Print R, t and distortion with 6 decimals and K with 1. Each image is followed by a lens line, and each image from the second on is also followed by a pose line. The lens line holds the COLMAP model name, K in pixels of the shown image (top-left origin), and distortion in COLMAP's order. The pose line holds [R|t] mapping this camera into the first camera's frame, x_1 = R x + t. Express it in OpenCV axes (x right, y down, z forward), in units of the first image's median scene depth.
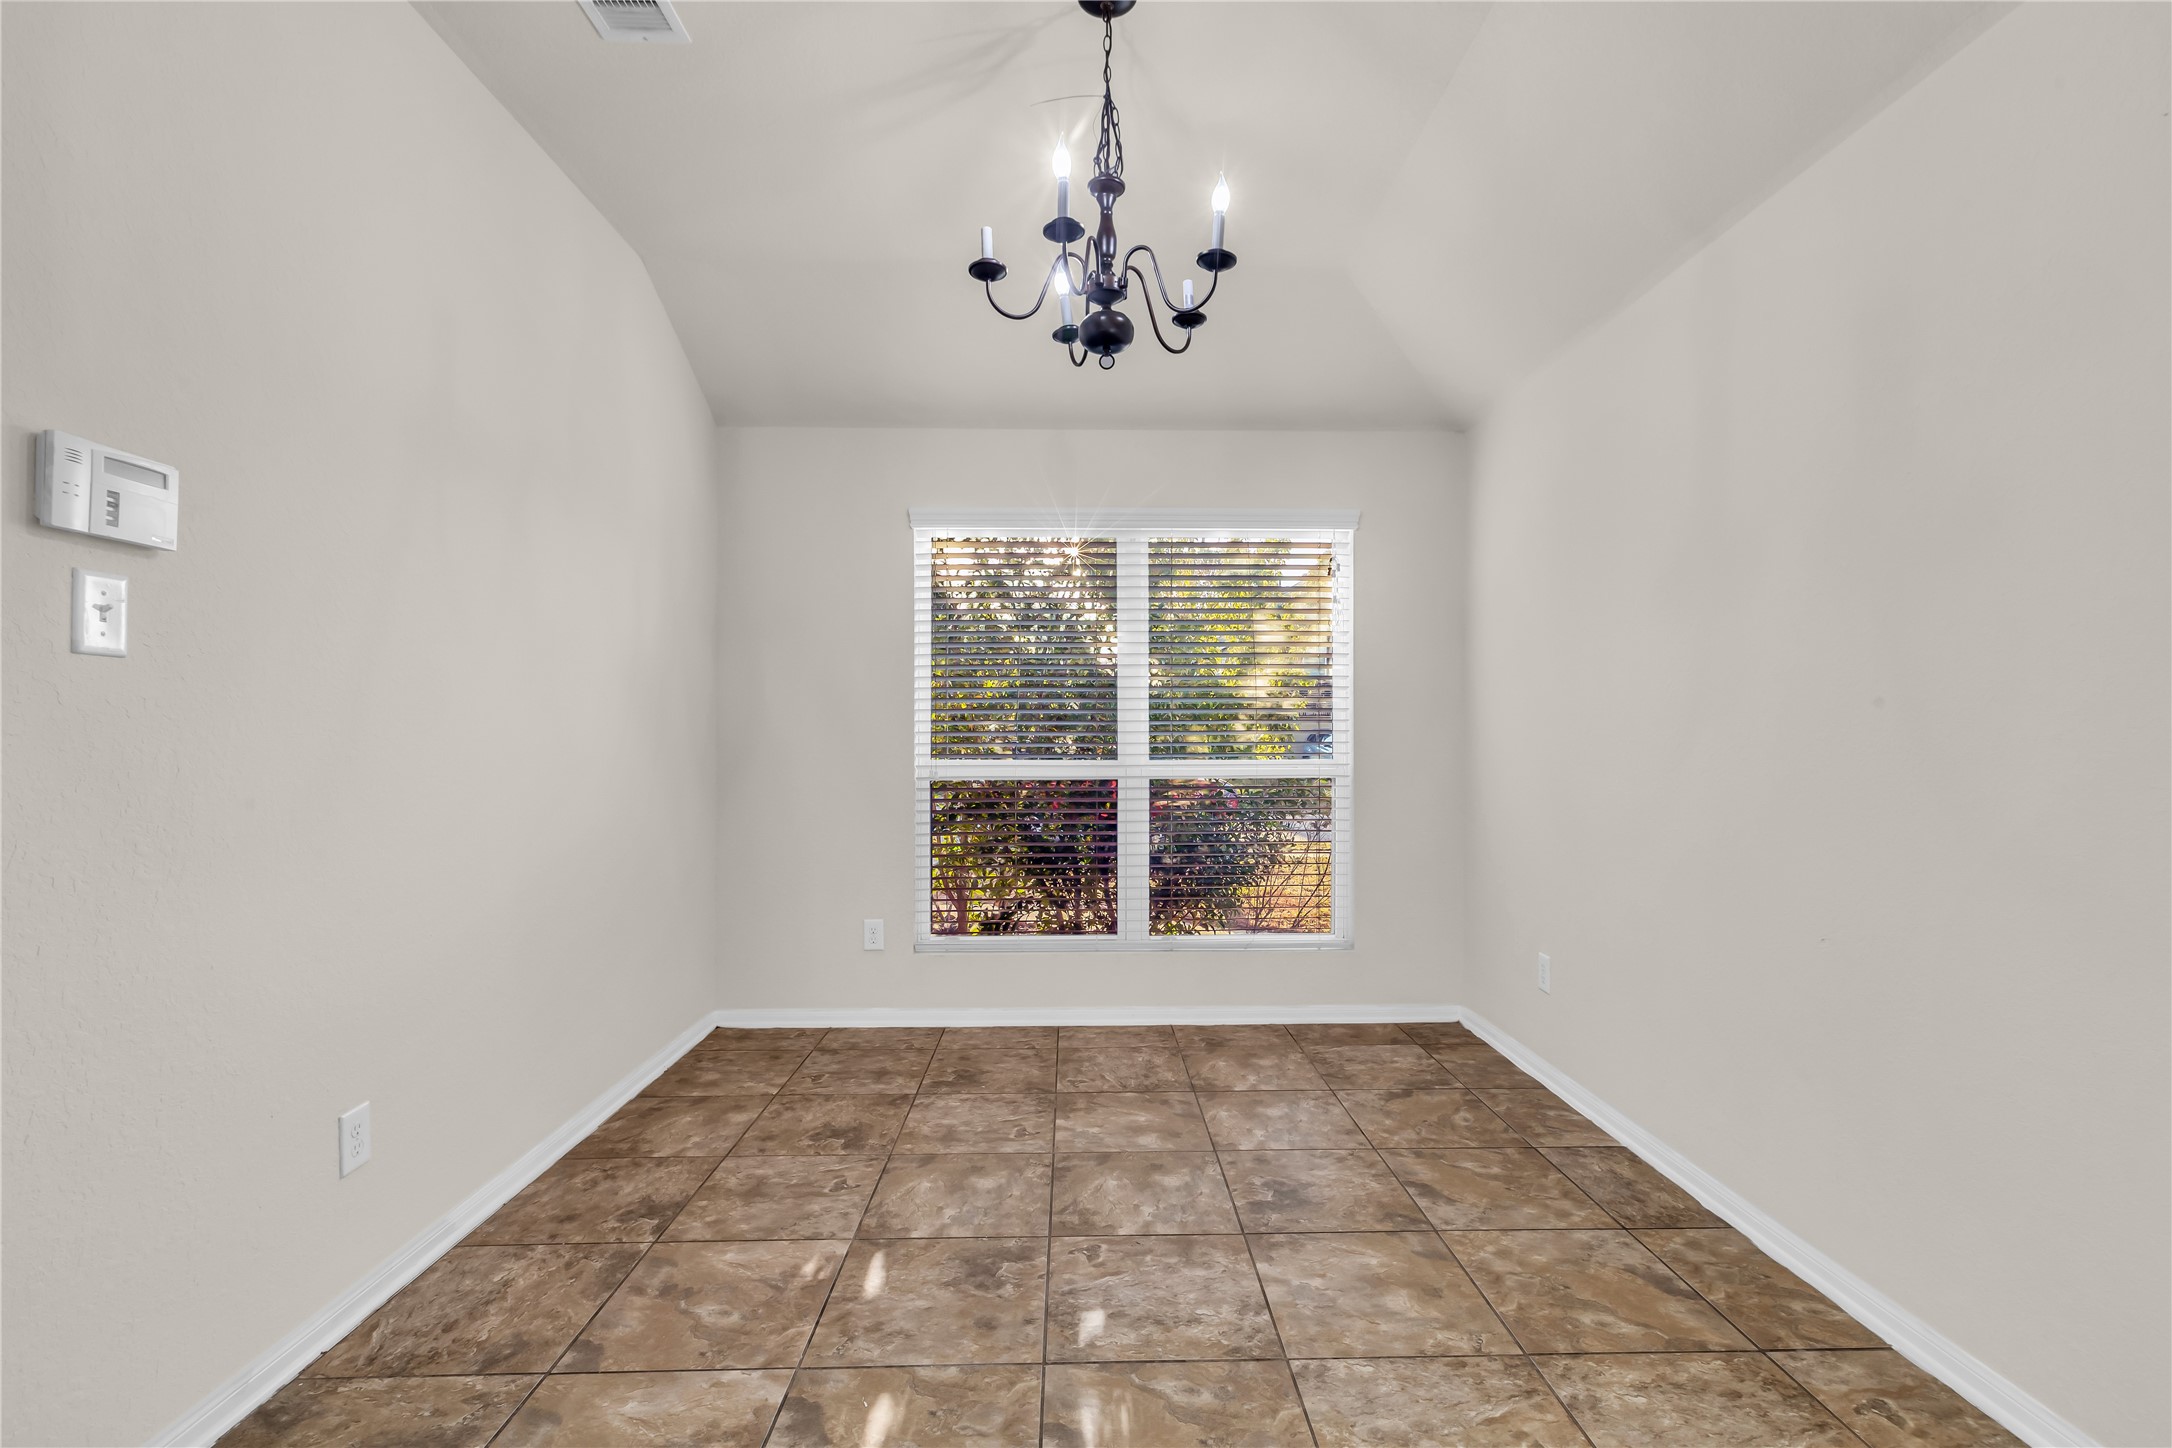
lens RADIAL K [[969.9, 0, 1086.6], [0, 969.9, 730.9], [0, 0, 1]] dist [0.003357, -0.000278]
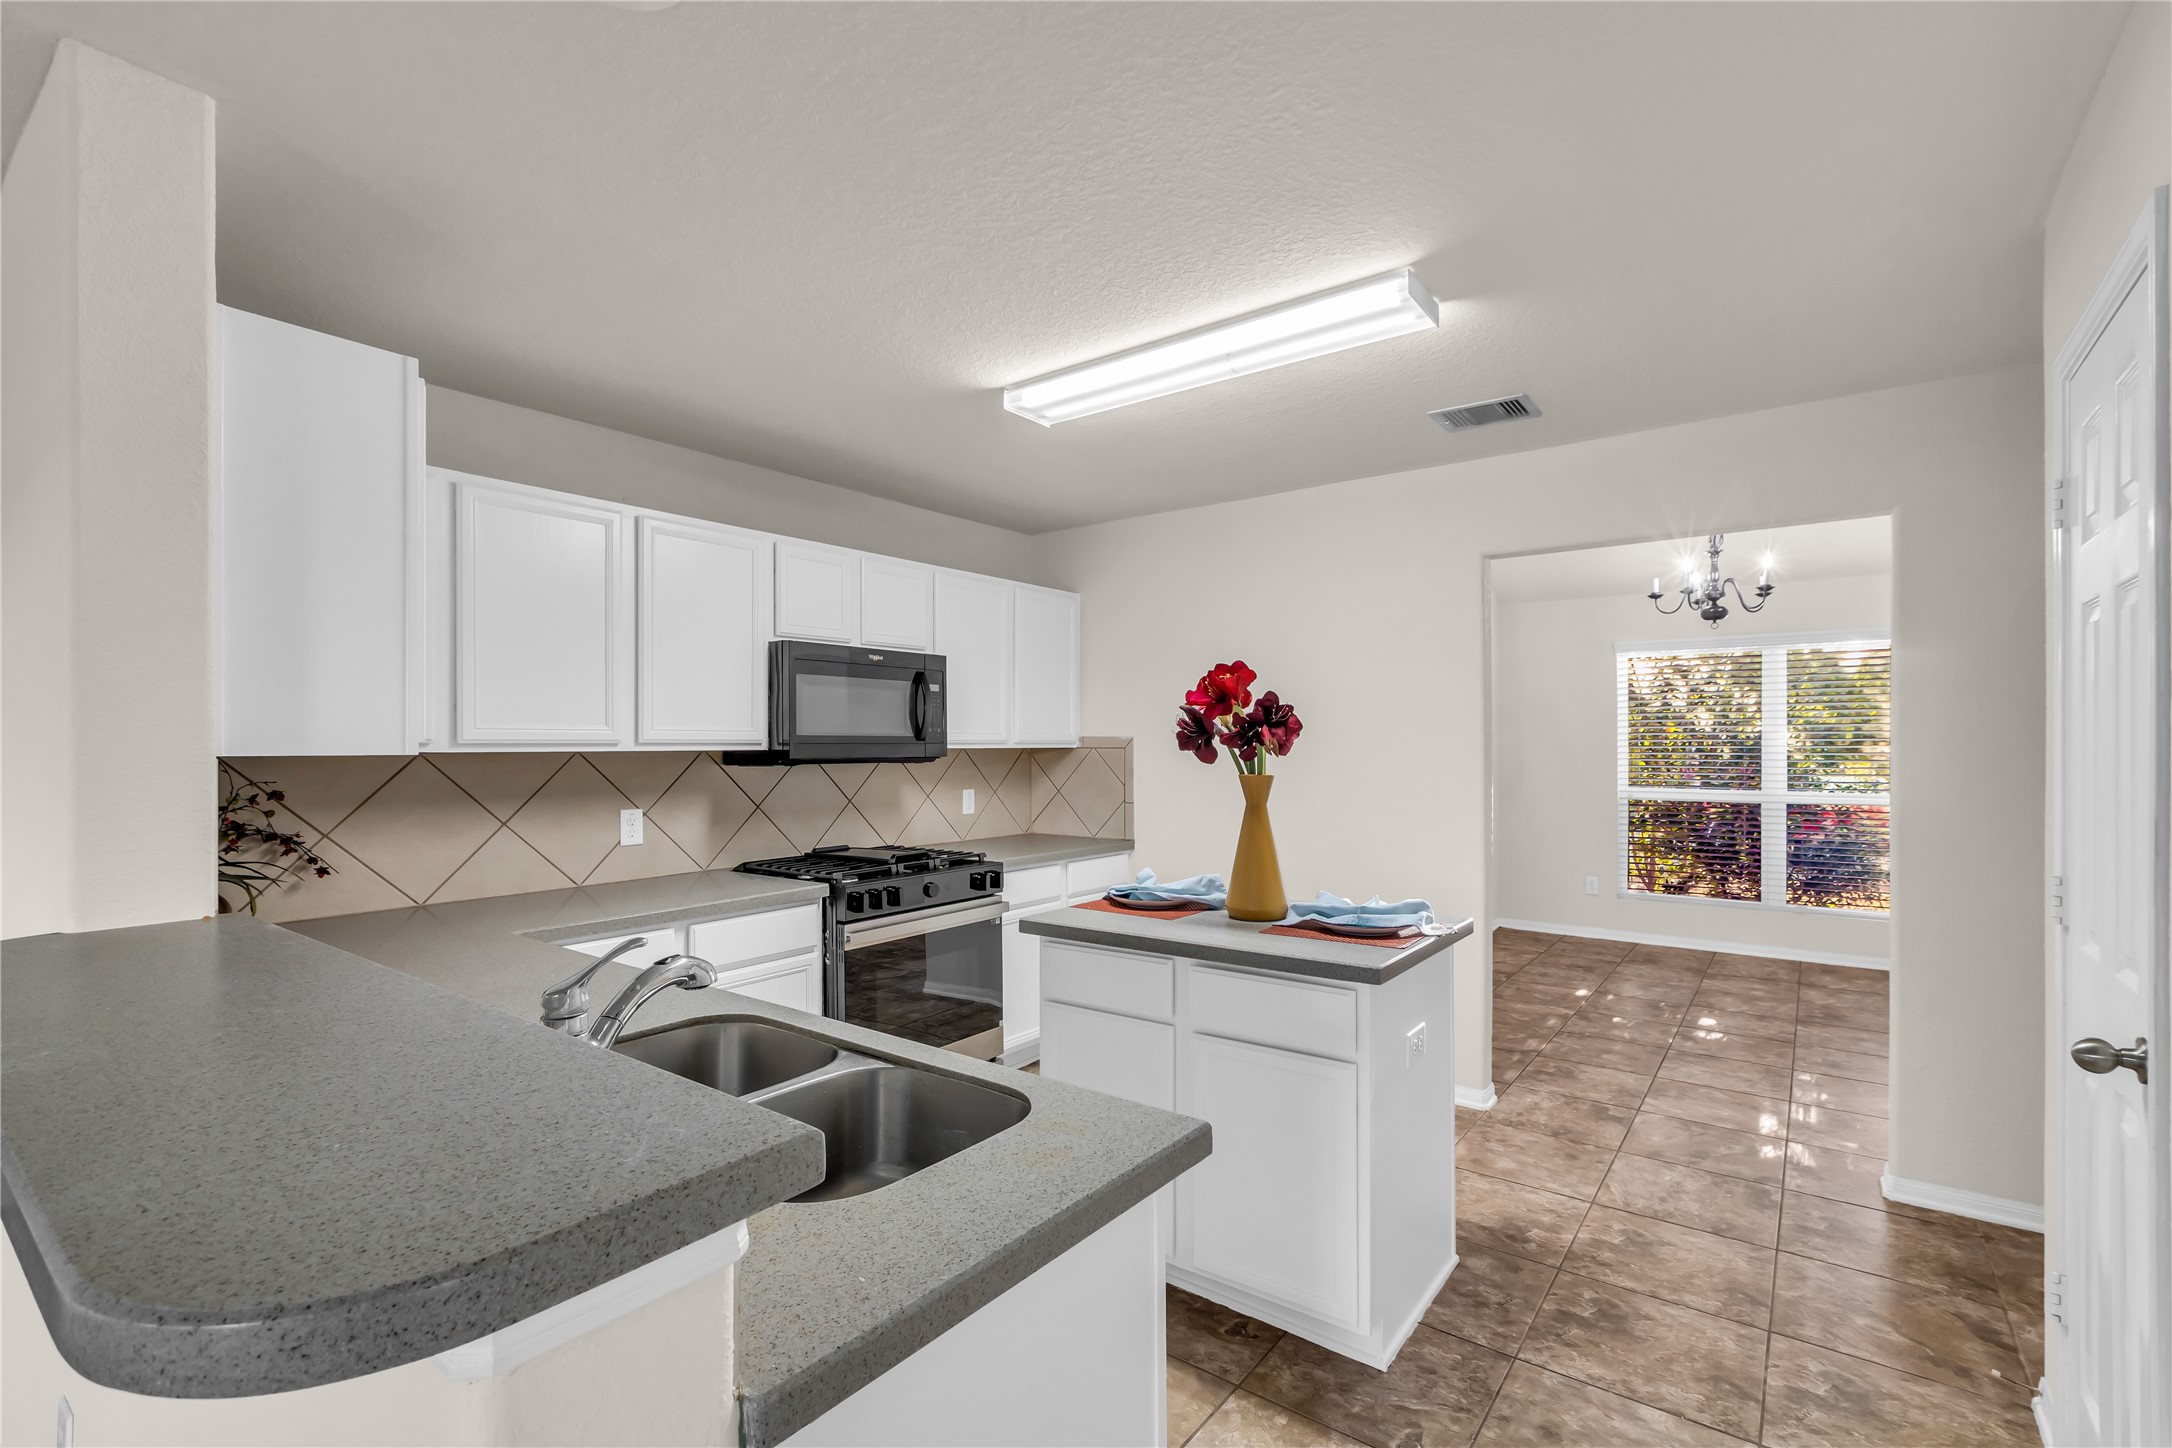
lens RADIAL K [[969.9, 0, 1108.2], [0, 969.9, 733.9], [0, 0, 1]] dist [0.003357, -0.000278]
pose [[0.796985, -0.003129, -0.603991, 0.140529], [-0.000404, 0.999984, -0.005713, -0.053969], [0.603999, 0.004797, 0.796970, -0.910955]]
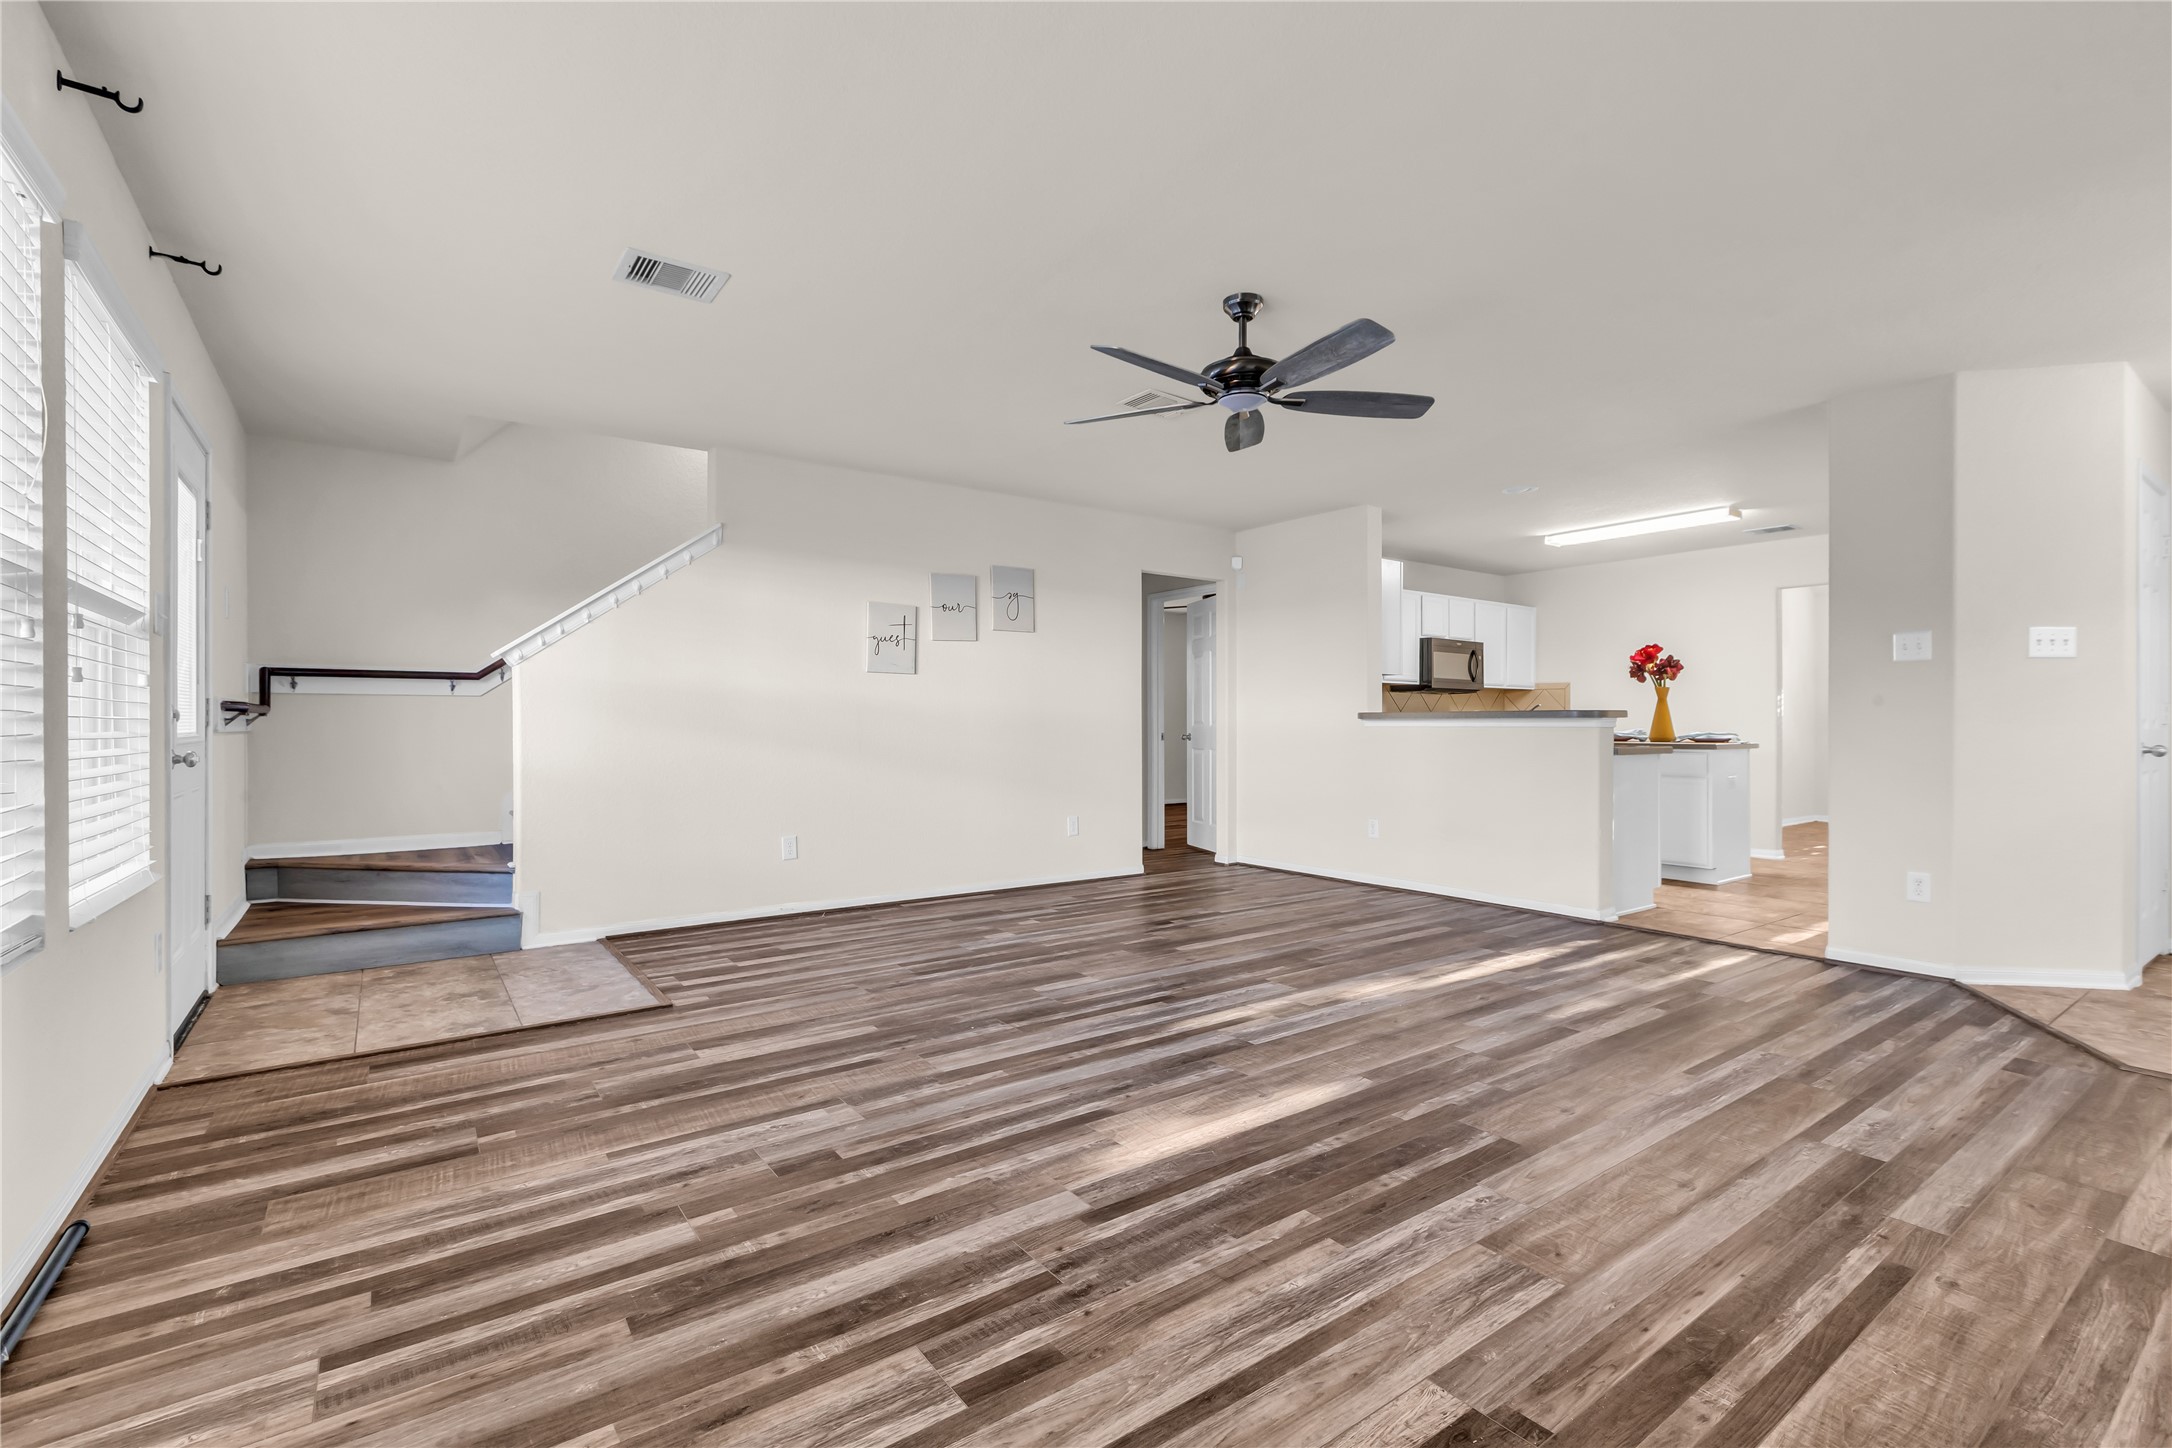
lens RADIAL K [[969.9, 0, 1086.9], [0, 969.9, 704.2], [0, 0, 1]] dist [0.003357, -0.000278]
pose [[0.570618, -0.010516, -0.821149, 0.631226], [-0.006132, 0.999836, -0.017066, 0.033082], [0.821193, 0.014773, 0.570459, -2.092055]]
